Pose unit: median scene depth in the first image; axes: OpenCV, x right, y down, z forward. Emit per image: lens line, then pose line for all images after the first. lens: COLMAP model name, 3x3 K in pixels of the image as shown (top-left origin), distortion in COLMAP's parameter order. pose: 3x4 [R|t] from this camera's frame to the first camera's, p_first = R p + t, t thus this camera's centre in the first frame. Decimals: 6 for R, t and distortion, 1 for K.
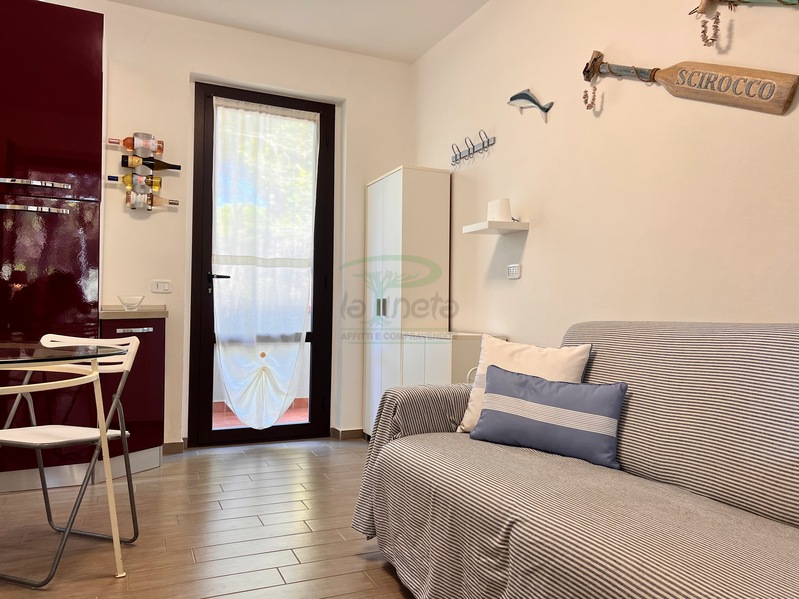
lens RADIAL K [[598.2, 0, 395.8], [0, 598.2, 299.6], [0, 0, 1]] dist [0.067168, -0.077628]
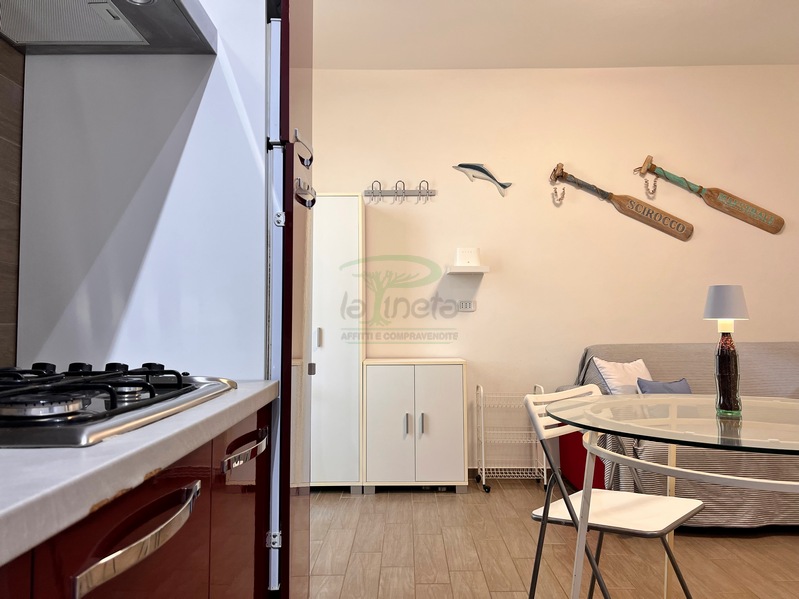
lens RADIAL K [[598.2, 0, 399.0], [0, 598.2, 295.6], [0, 0, 1]] dist [0.067168, -0.077628]
pose [[0.423604, 0.025785, 0.905481, -0.890674], [-0.010312, 0.999667, -0.023643, -0.033360], [-0.905789, 0.000678, 0.423729, 0.550779]]
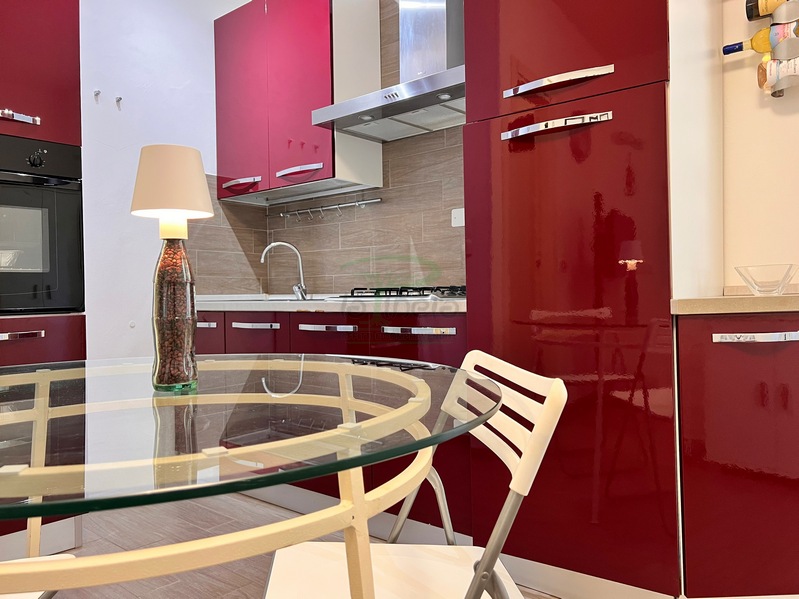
lens RADIAL K [[598.2, 0, 410.0], [0, 598.2, 298.4], [0, 0, 1]] dist [0.067168, -0.077628]
pose [[0.435593, -0.018770, -0.899948, -0.113496], [0.040069, 0.999196, -0.001446, 0.009792], [0.899252, -0.035430, 0.435994, 0.503797]]
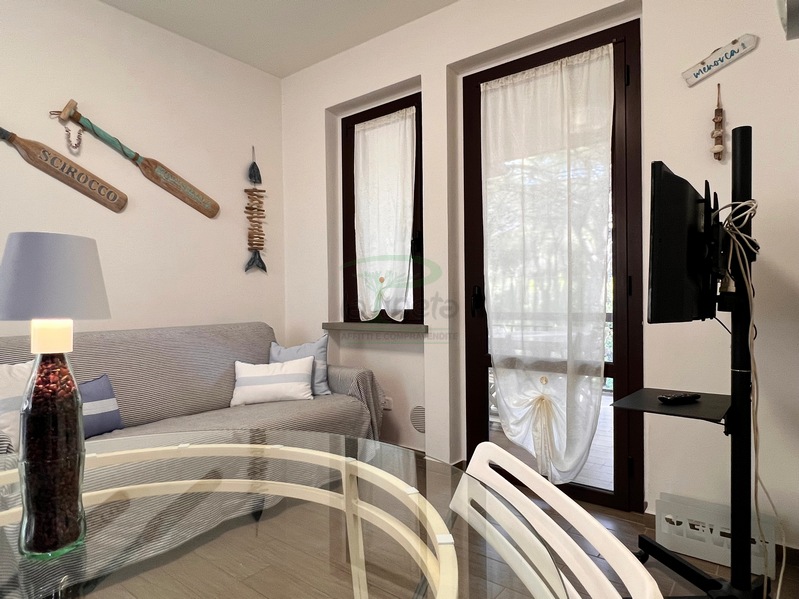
lens RADIAL K [[482.5, 0, 396.6], [0, 482.5, 299.1], [0, 0, 1]] dist [-0.003508, 0.002496]
pose [[-0.454315, -0.011982, 0.890761, -0.552456], [-0.023465, 0.999724, 0.001480, -0.038223], [-0.890532, -0.020229, -0.454470, 0.494729]]
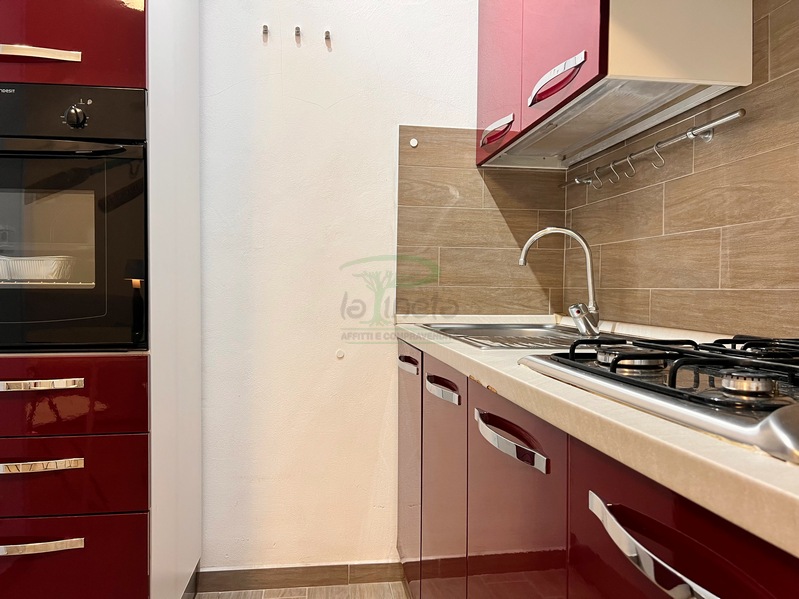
lens RADIAL K [[598.2, 0, 406.1], [0, 598.2, 297.8], [0, 0, 1]] dist [0.067168, -0.077628]
pose [[-0.275108, -0.007213, -0.961386, -0.476572], [0.004513, 0.999951, -0.008794, -0.019991], [0.961403, -0.006758, -0.275062, 0.737346]]
